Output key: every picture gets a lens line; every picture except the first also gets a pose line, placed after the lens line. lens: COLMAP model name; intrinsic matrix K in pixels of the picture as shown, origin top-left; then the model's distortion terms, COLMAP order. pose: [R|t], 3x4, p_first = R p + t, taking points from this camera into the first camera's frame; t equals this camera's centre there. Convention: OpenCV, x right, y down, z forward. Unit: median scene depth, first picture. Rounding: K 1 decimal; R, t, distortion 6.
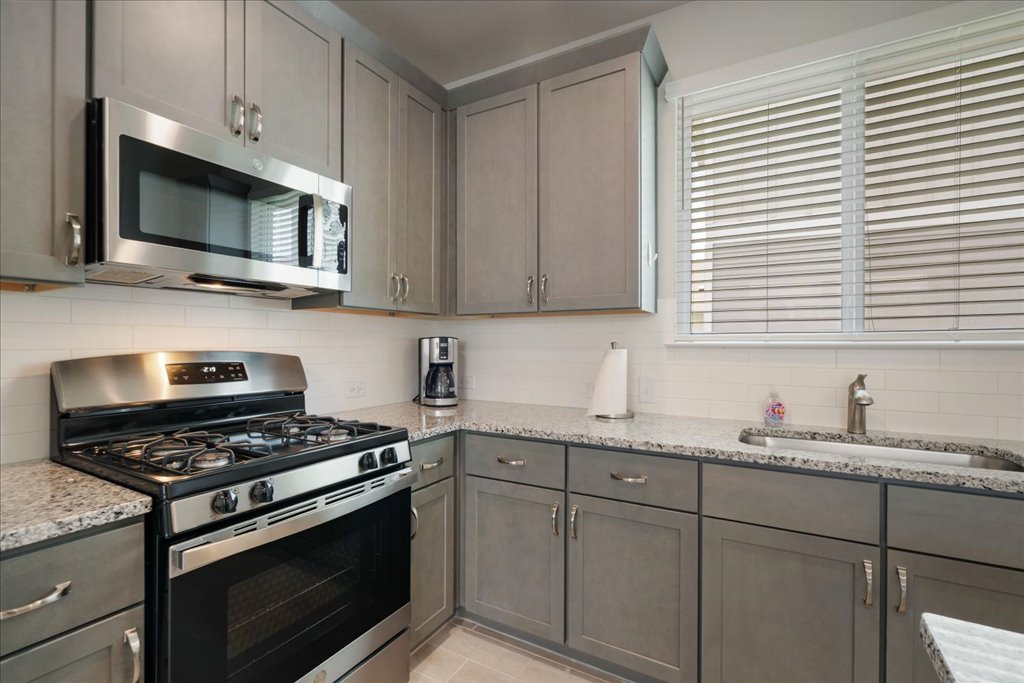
lens RADIAL K [[469.0, 0, 510.1], [0, 469.0, 345.4], [0, 0, 1]] dist [-0.001257, -0.000093]
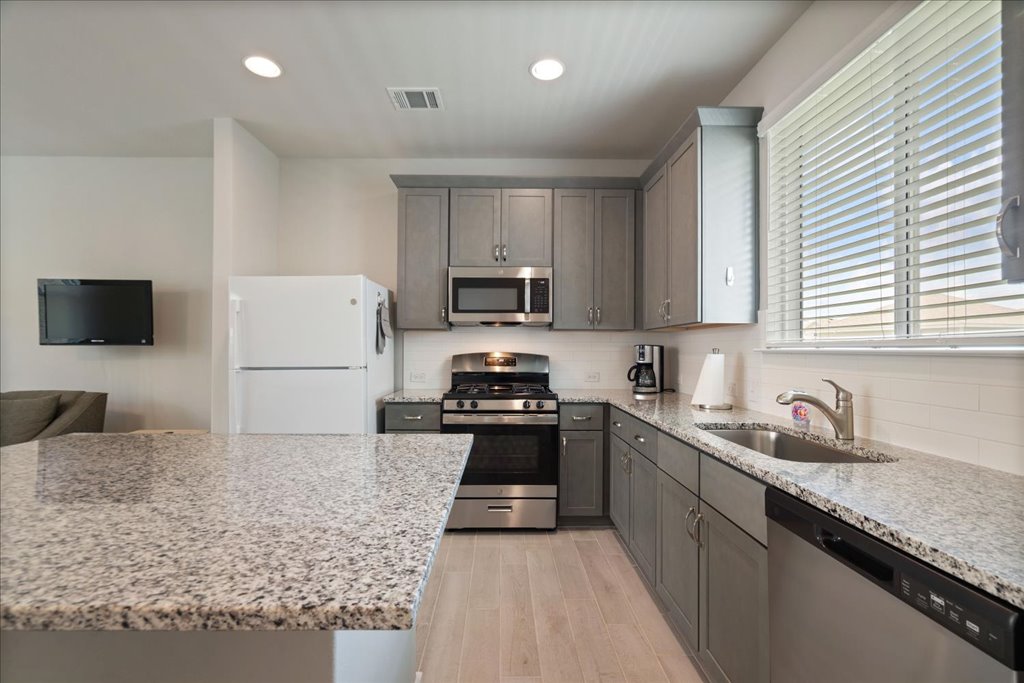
lens RADIAL K [[469.0, 0, 514.8], [0, 469.0, 343.0], [0, 0, 1]] dist [-0.001257, -0.000093]
pose [[0.522782, -0.008922, -0.852420, 1.256186], [-0.006740, 0.999871, -0.014598, 0.000733], [0.852440, 0.013377, 0.522655, -0.133126]]
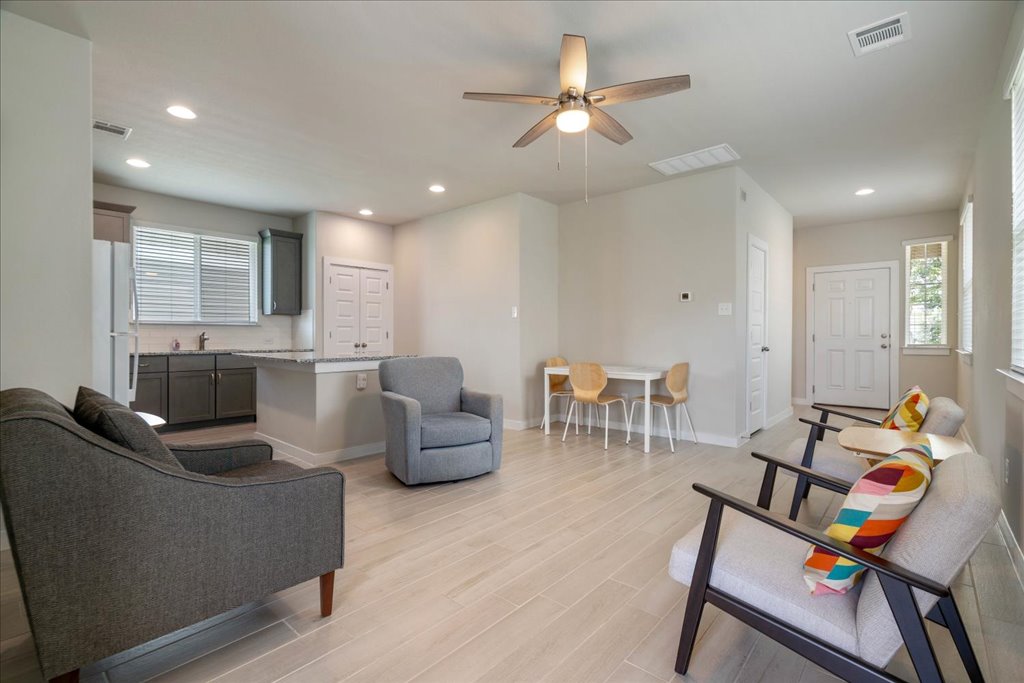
lens RADIAL K [[469.0, 0, 510.8], [0, 469.0, 340.7], [0, 0, 1]] dist [-0.001257, -0.000093]
pose [[0.199695, -0.008011, 0.979825, -2.222533], [0.008112, 0.999946, 0.006523, 0.119369], [-0.979825, 0.006646, 0.199749, -1.946202]]
